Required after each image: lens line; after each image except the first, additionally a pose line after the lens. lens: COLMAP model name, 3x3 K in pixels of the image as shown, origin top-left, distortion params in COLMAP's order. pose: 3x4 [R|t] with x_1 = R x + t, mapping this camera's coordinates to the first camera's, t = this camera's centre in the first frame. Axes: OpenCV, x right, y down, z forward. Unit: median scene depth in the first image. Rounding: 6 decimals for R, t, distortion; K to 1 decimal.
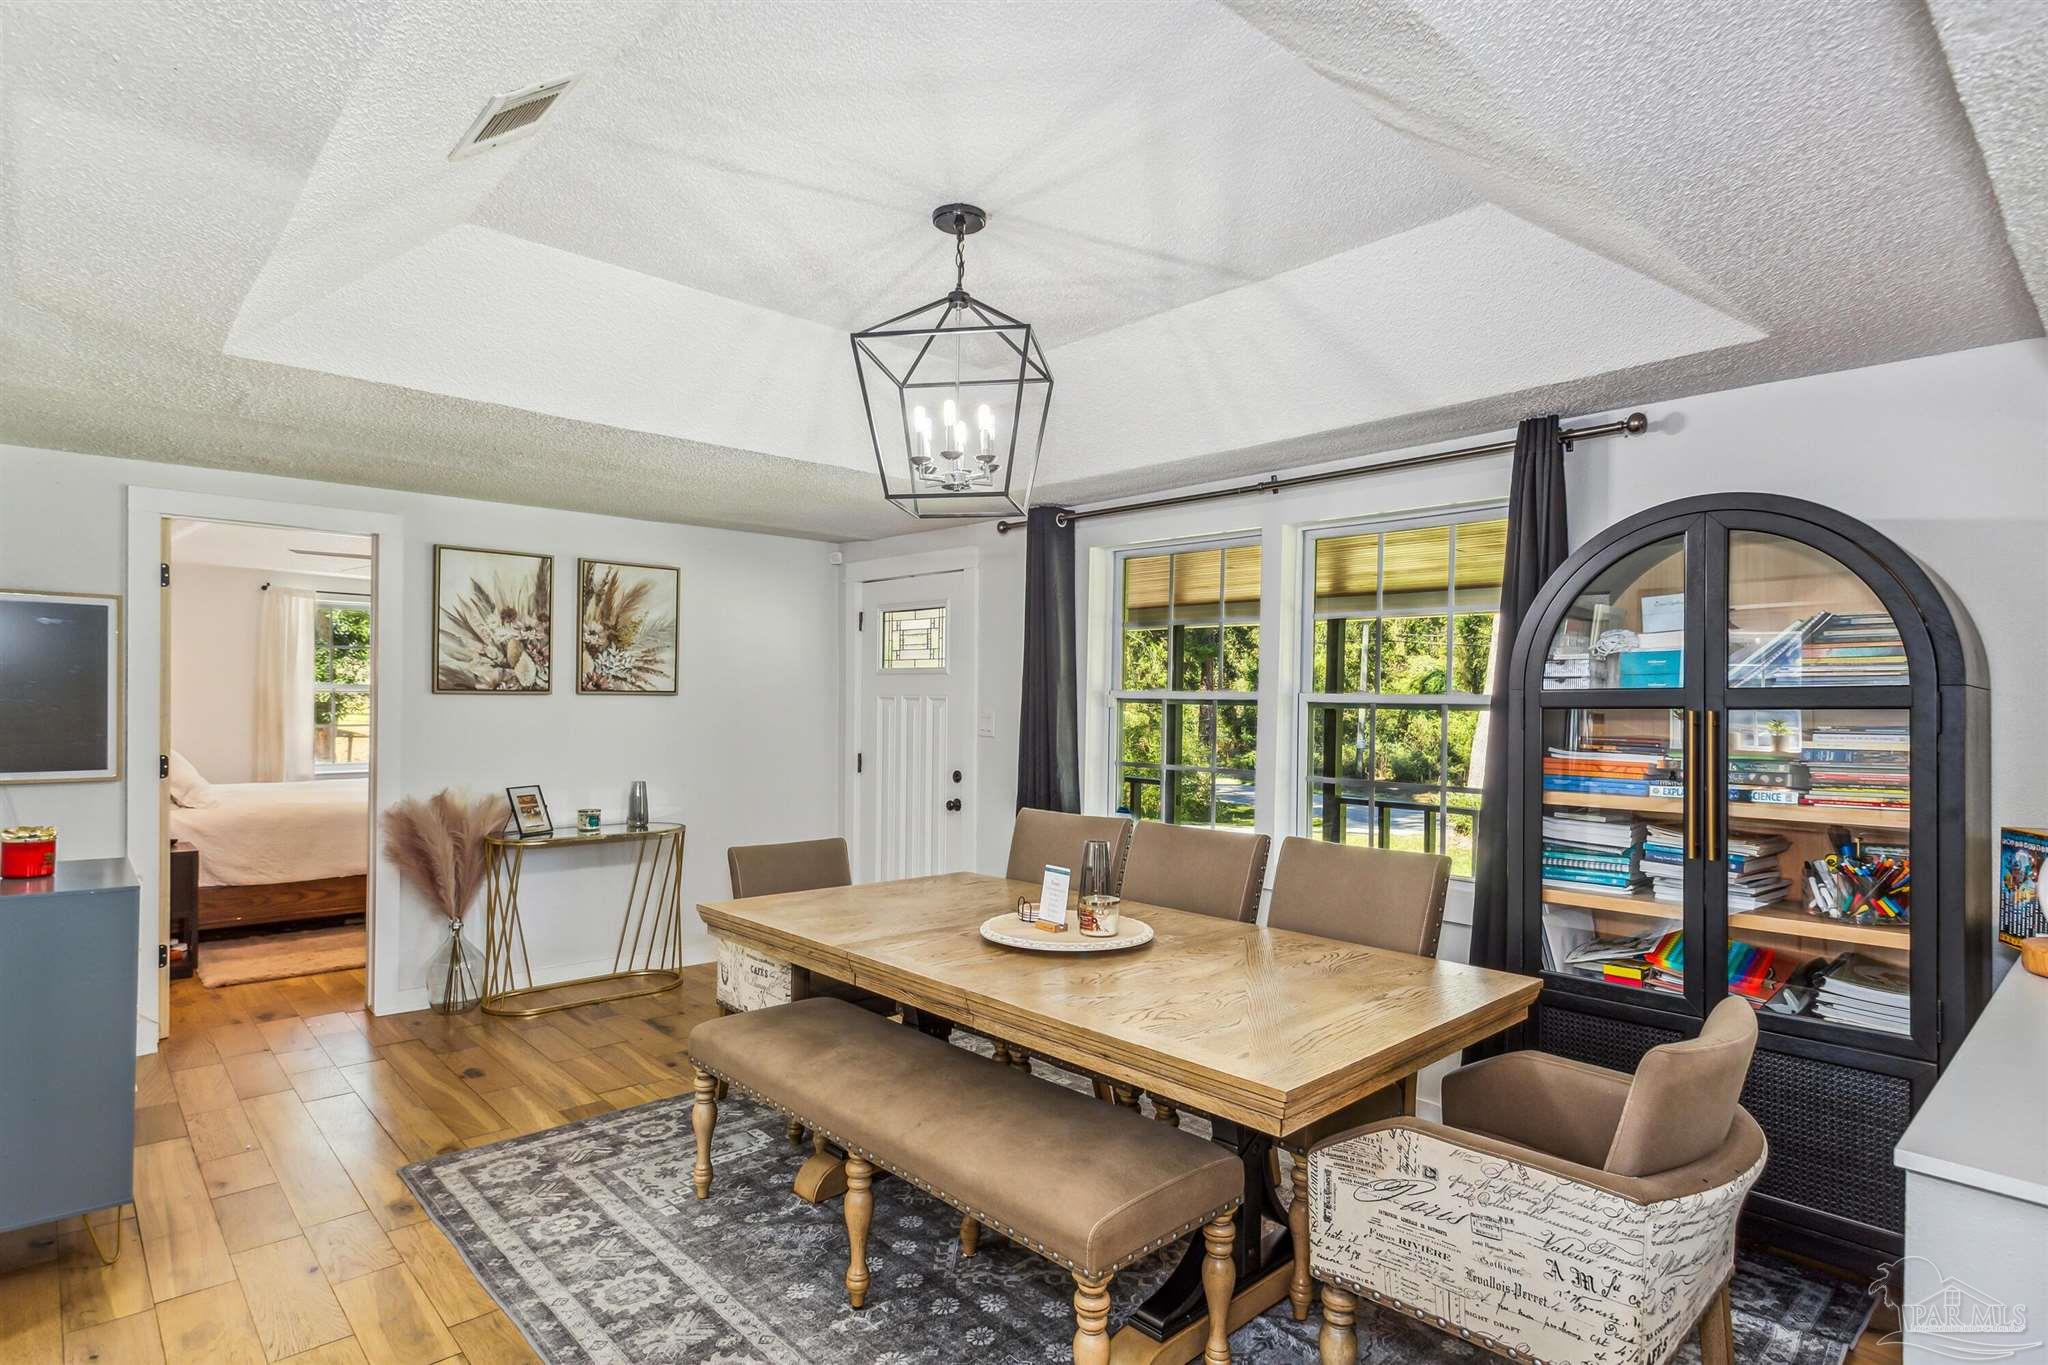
lens RADIAL K [[1067.7, 0, 1022.0], [0, 1067.7, 692.6], [0, 0, 1]] dist [0.004410, 0.001143]
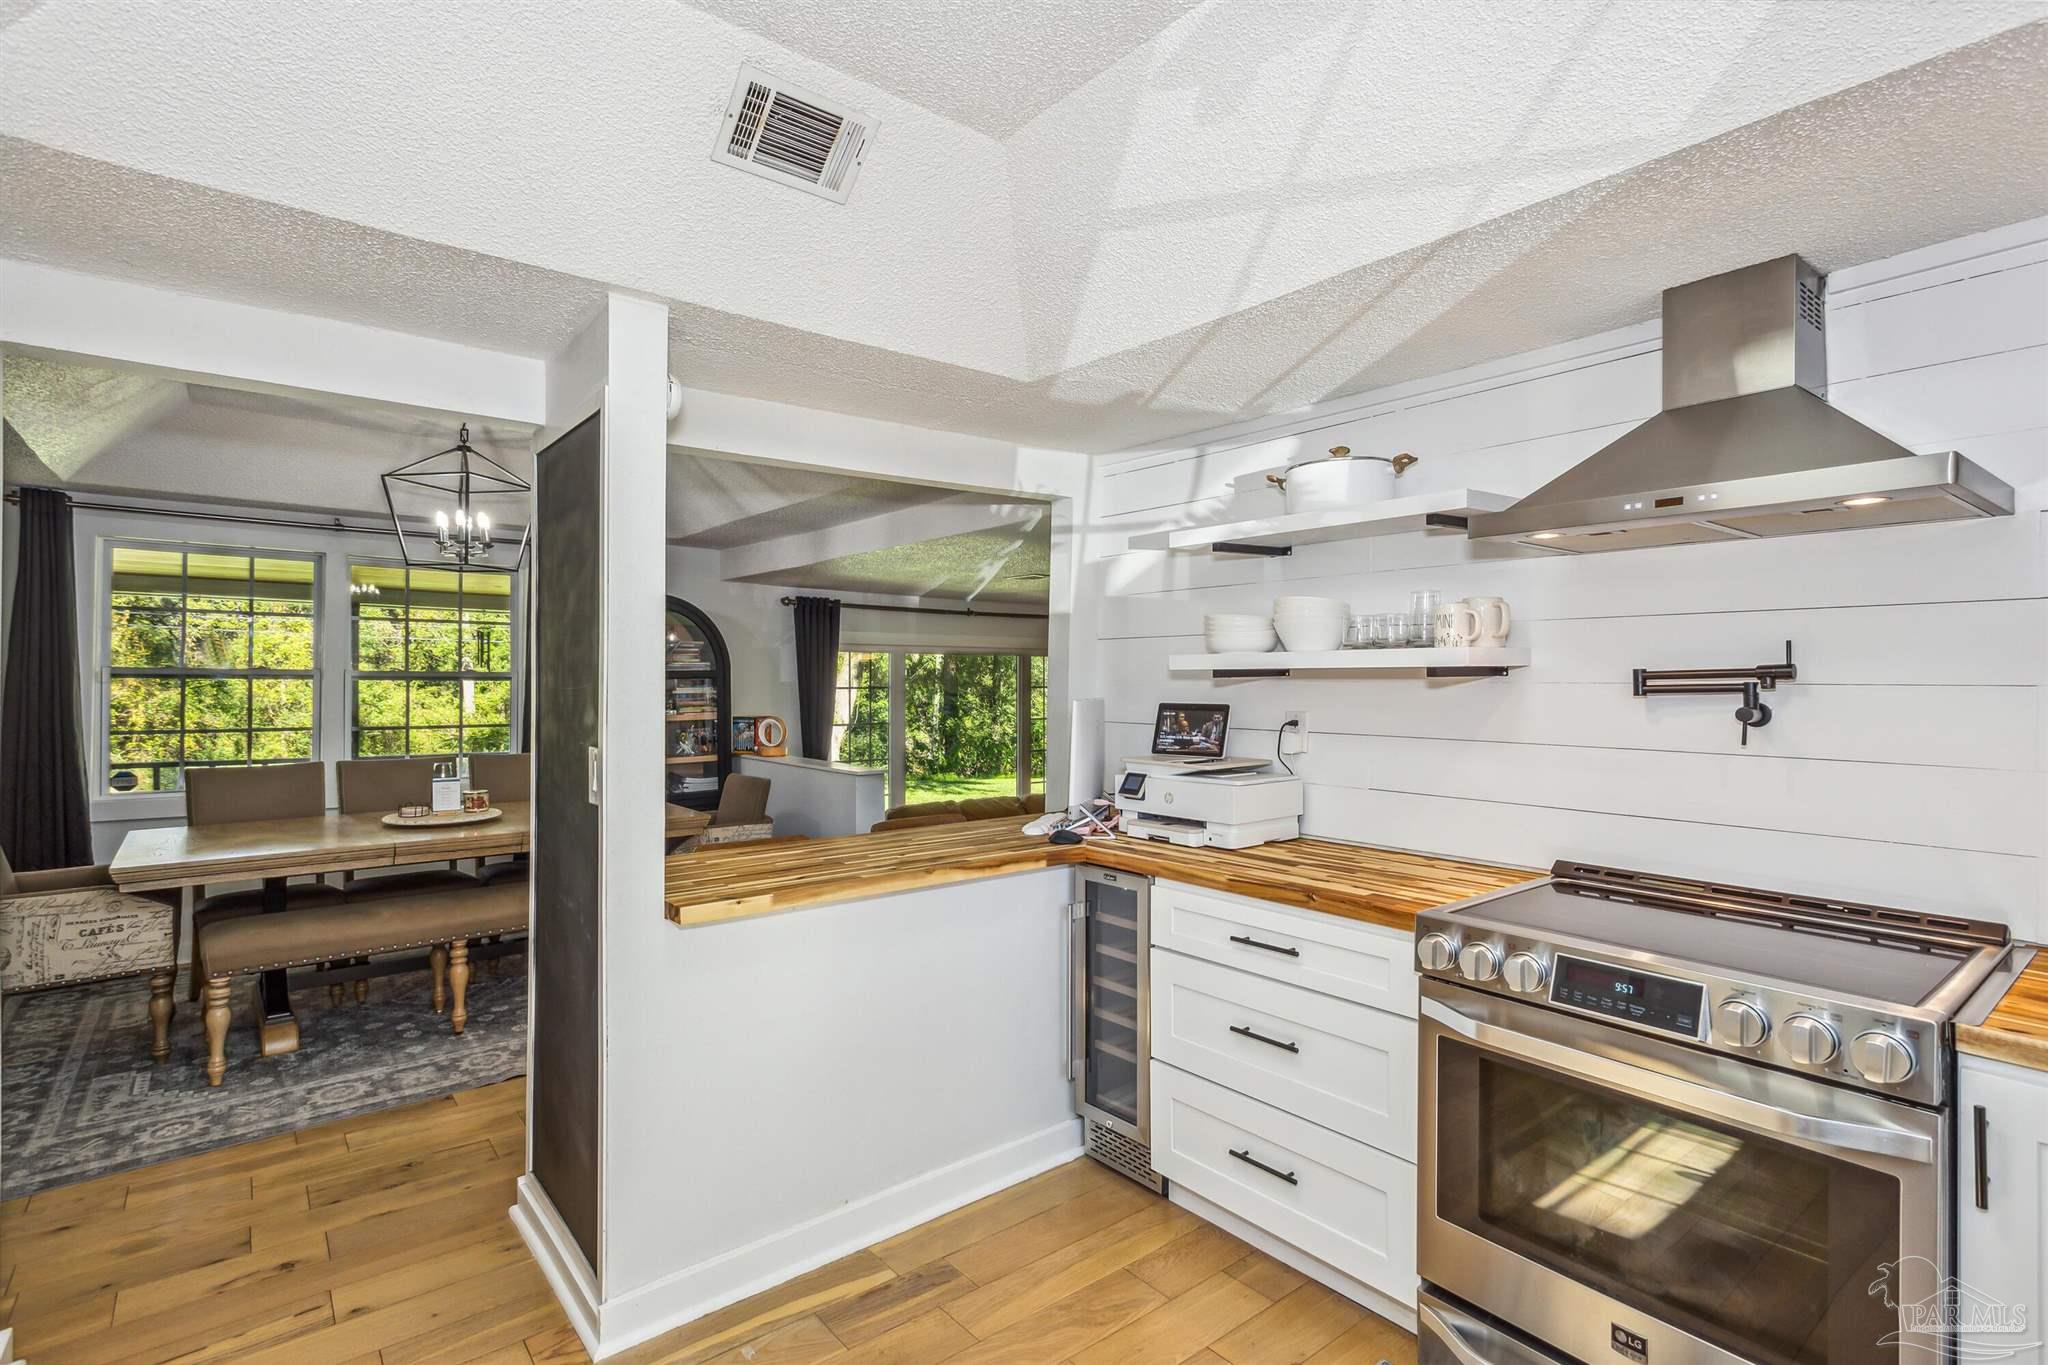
lens RADIAL K [[985.7, 0, 1024.0], [0, 985.7, 682.5], [0, 0, 1]] dist [0.006587, 0.001578]
pose [[0.062125, -0.017720, 0.997911, -0.845316], [-0.007807, 0.999803, 0.018240, -0.013930], [-0.998038, -0.008924, 0.061975, -0.001534]]
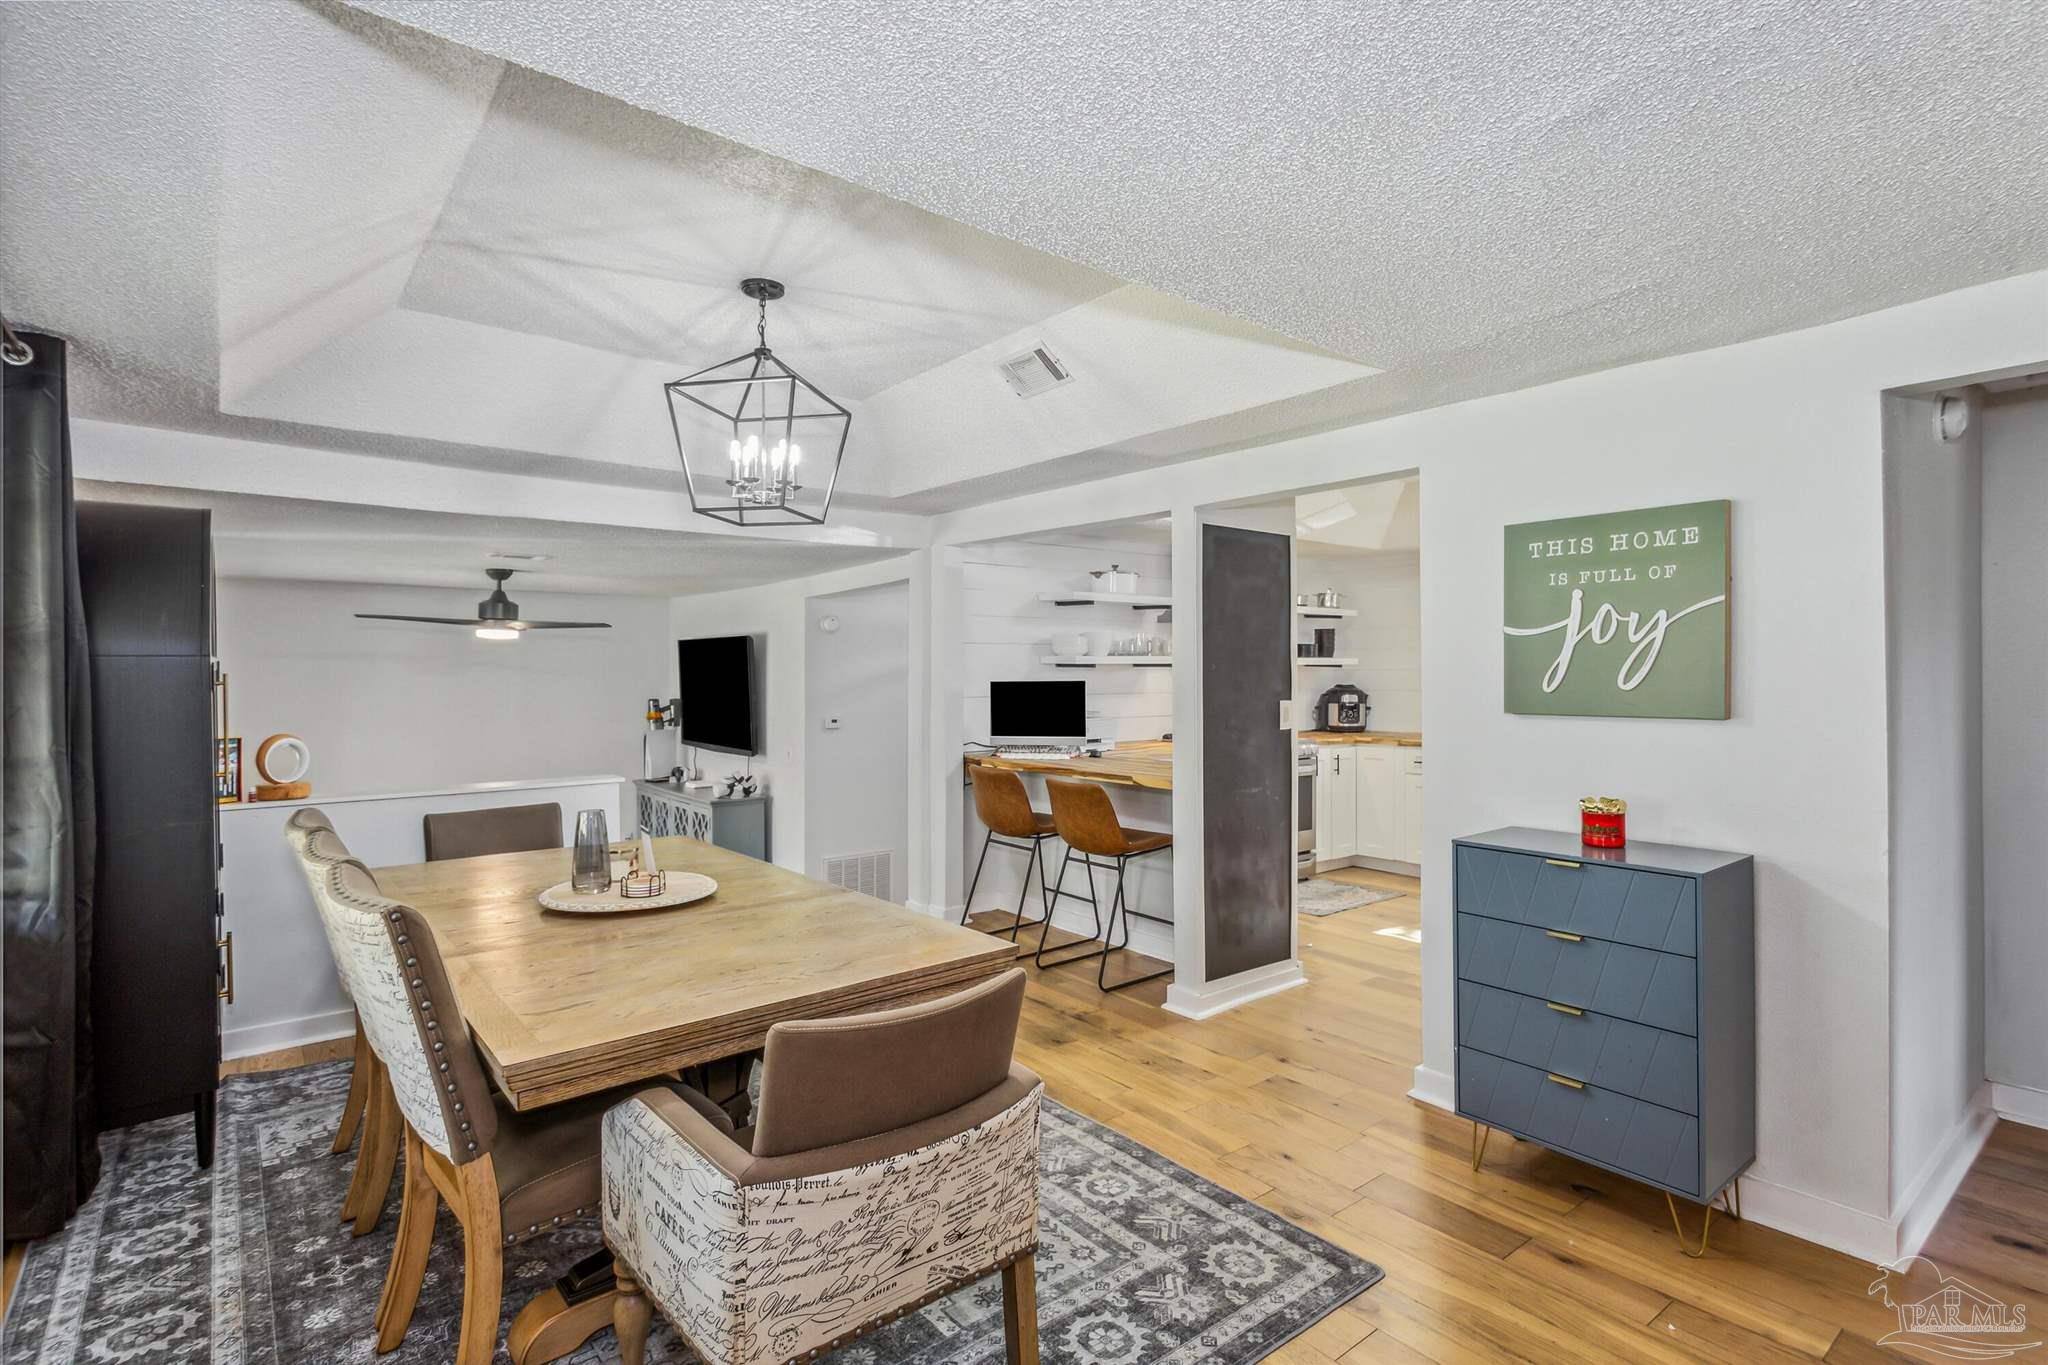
lens RADIAL K [[985.7, 0, 1024.0], [0, 985.7, 682.5], [0, 0, 1]] dist [0.006587, 0.001578]
pose [[-0.998079, -0.009512, 0.061212, -0.232561], [-0.009166, 0.999940, 0.005932, 0.004916], [-0.061265, 0.005360, -0.998107, 1.132852]]
